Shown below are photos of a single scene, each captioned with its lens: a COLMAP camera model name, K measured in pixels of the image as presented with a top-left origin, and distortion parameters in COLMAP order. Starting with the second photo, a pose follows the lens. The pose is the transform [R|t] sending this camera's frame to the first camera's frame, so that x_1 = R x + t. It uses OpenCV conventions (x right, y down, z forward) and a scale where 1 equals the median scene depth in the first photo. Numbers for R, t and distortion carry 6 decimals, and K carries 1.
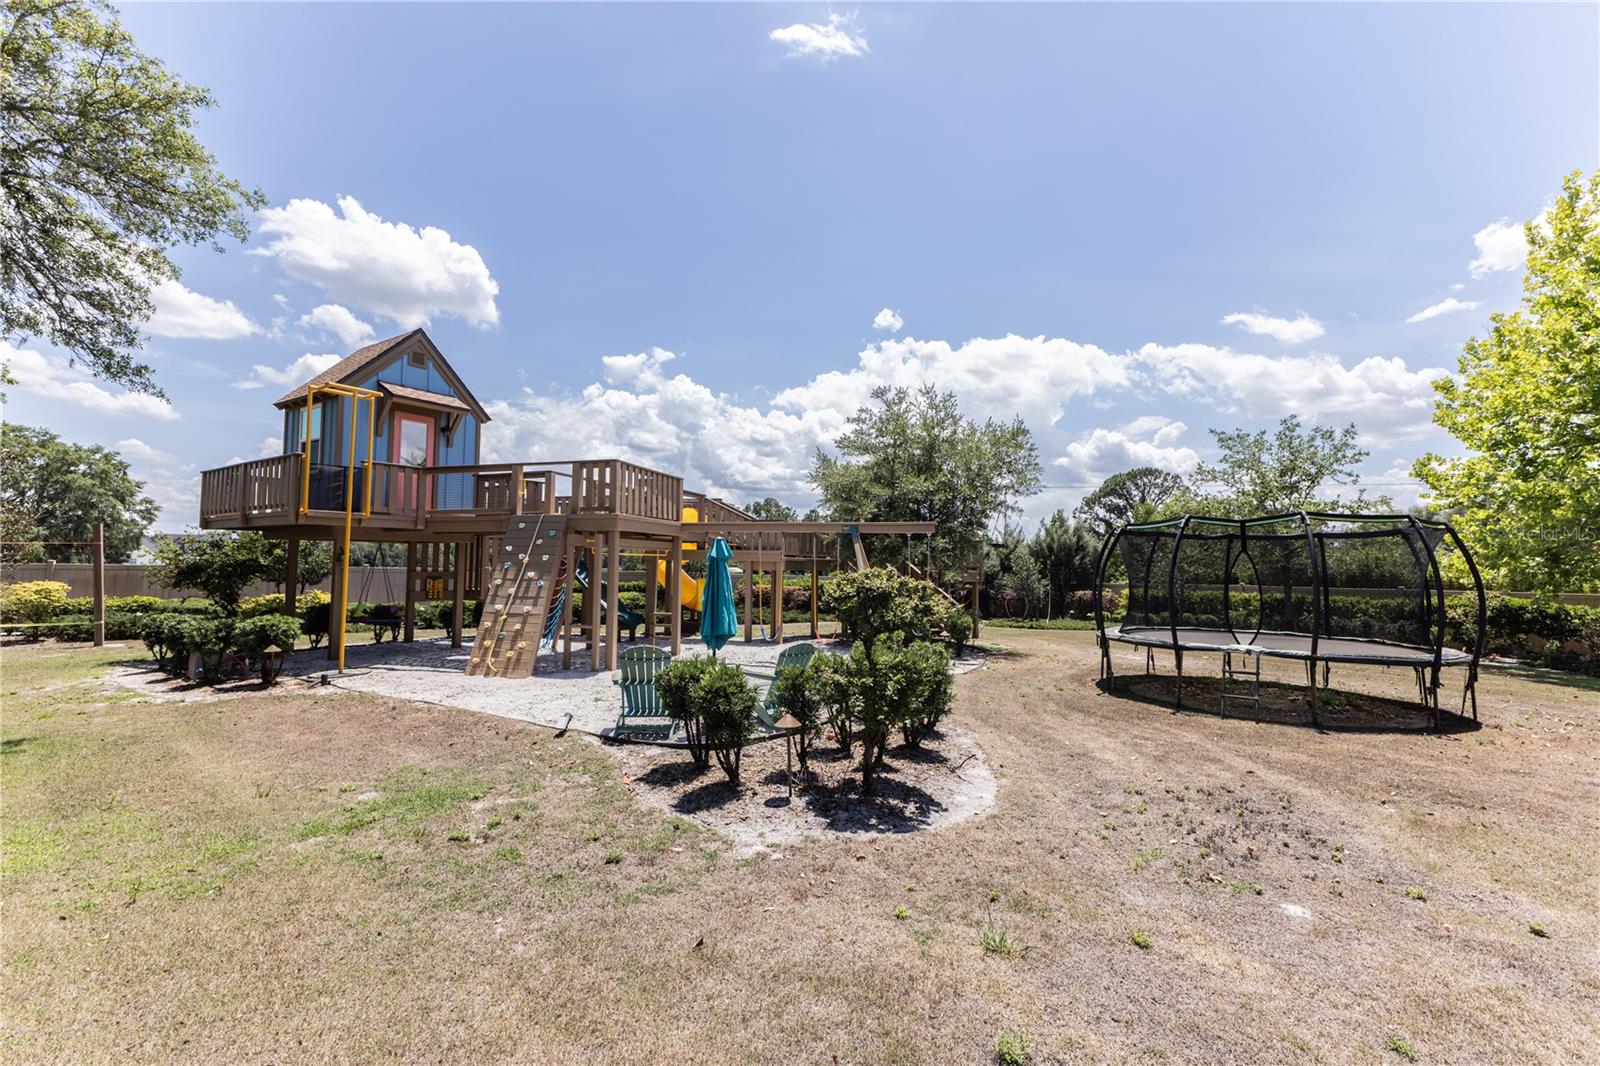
lens RADIAL K [[694.5, 0, 802.8], [0, 694.5, 532.9], [0, 0, 1]] dist [0.015057, -0.000996]
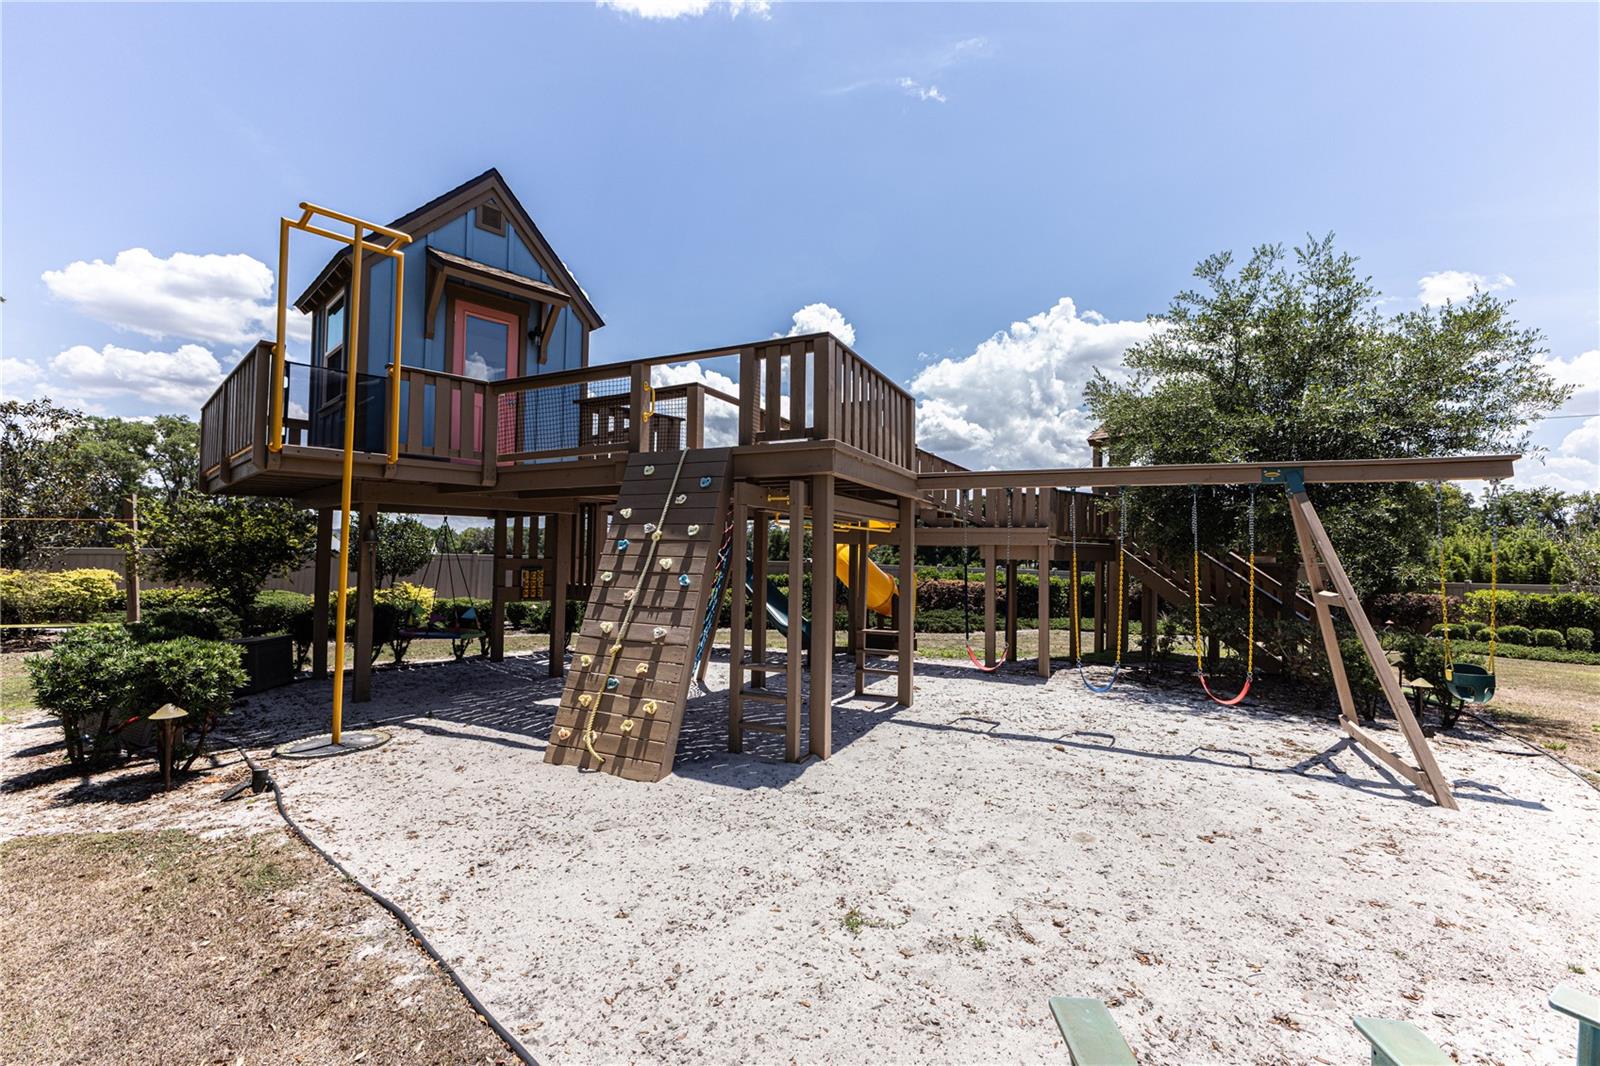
lens RADIAL K [[694.5, 0, 798.2], [0, 694.5, 529.8], [0, 0, 1]] dist [0.015057, -0.000996]
pose [[0.984978, -0.003285, -0.172648, -0.202009], [0.004500, 0.999968, 0.006646, 0.031757], [0.172620, -0.007323, 0.984961, 0.501428]]
